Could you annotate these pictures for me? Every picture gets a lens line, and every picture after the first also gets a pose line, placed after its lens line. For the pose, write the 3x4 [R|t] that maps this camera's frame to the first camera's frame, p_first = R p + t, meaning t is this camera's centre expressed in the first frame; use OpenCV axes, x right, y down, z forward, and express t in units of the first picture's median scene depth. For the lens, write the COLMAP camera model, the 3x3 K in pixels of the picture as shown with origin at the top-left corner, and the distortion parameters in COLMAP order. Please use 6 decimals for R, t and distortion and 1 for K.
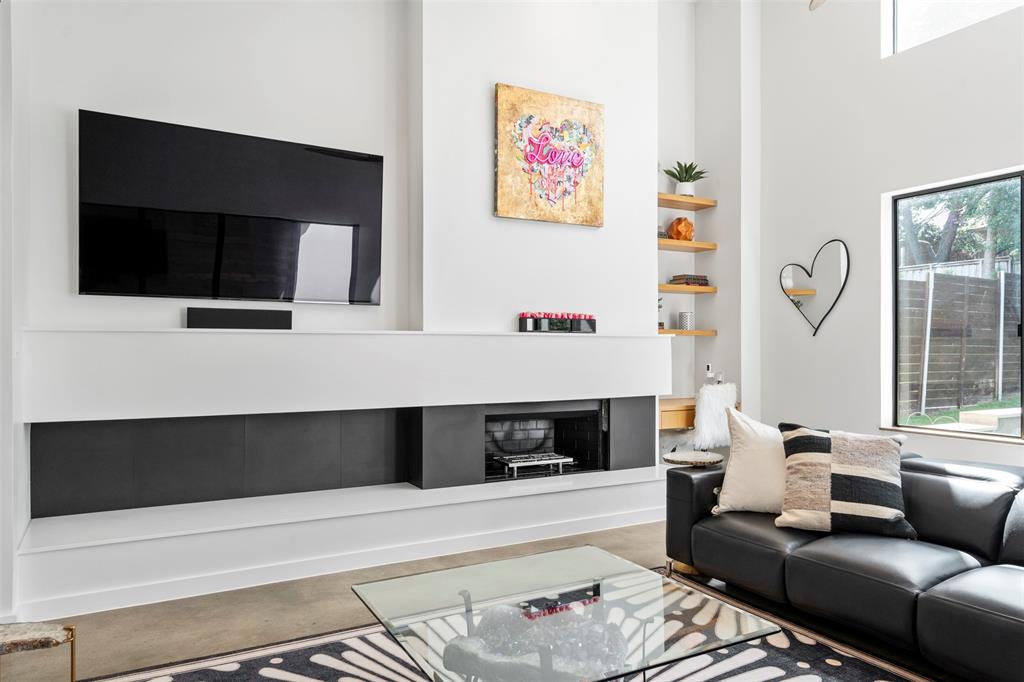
lens RADIAL K [[706.9, 0, 512.0], [0, 706.9, 341.0], [0, 0, 1]] dist [0.034390, 0.000624]
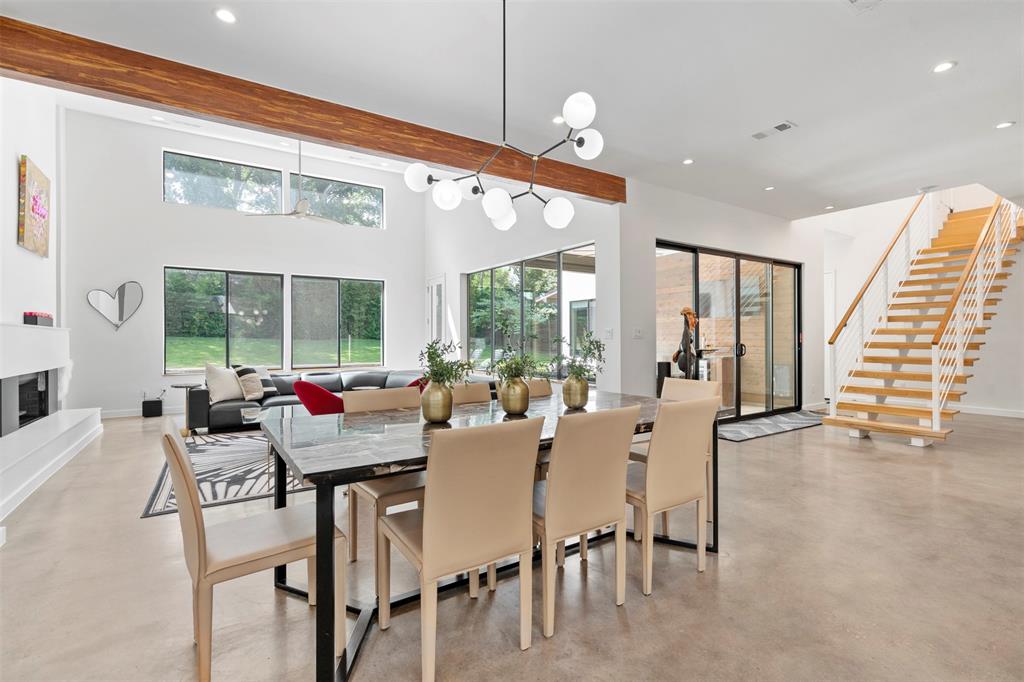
lens RADIAL K [[473.3, 0, 512.0], [0, 473.3, 341.0], [0, 0, 1]] dist [-0.001769, -0.000206]
pose [[-0.061375, -0.002622, 0.998111, -1.041400], [-0.006117, 0.999979, 0.002250, 0.011060], [-0.998096, -0.005968, -0.061390, 0.052998]]
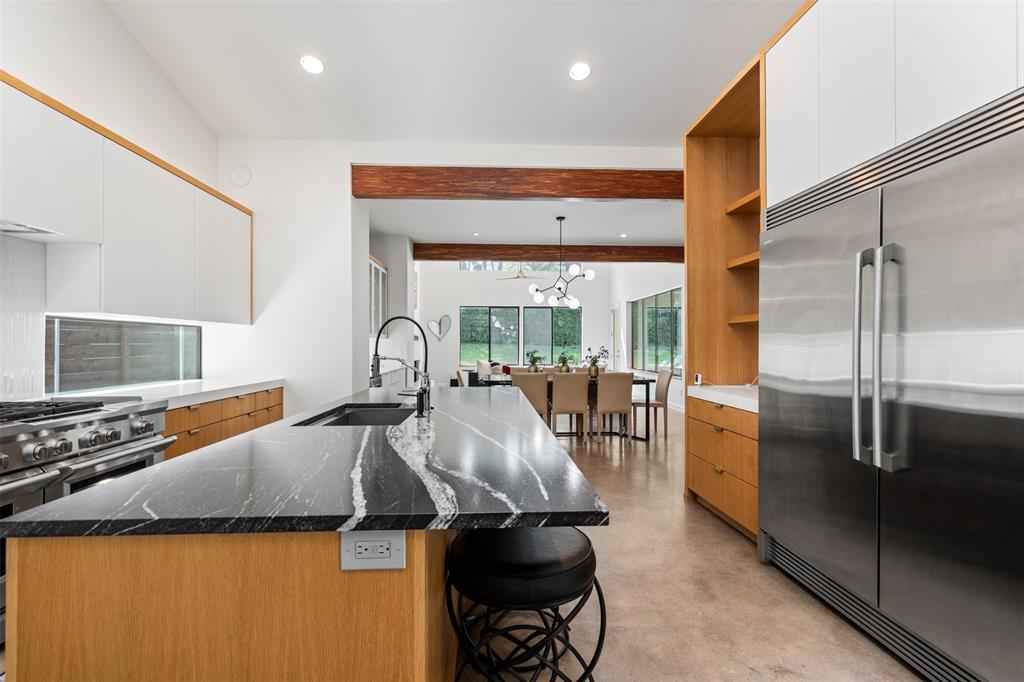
lens RADIAL K [[464.9, 0, 512.0], [0, 464.9, 341.0], [0, 0, 1]] dist [-0.001474, -0.000343]
pose [[0.449806, 0.008255, 0.893088, -1.772641], [-0.011038, 0.999932, -0.003683, -0.007846], [-0.893058, -0.008201, 0.449866, -0.436734]]
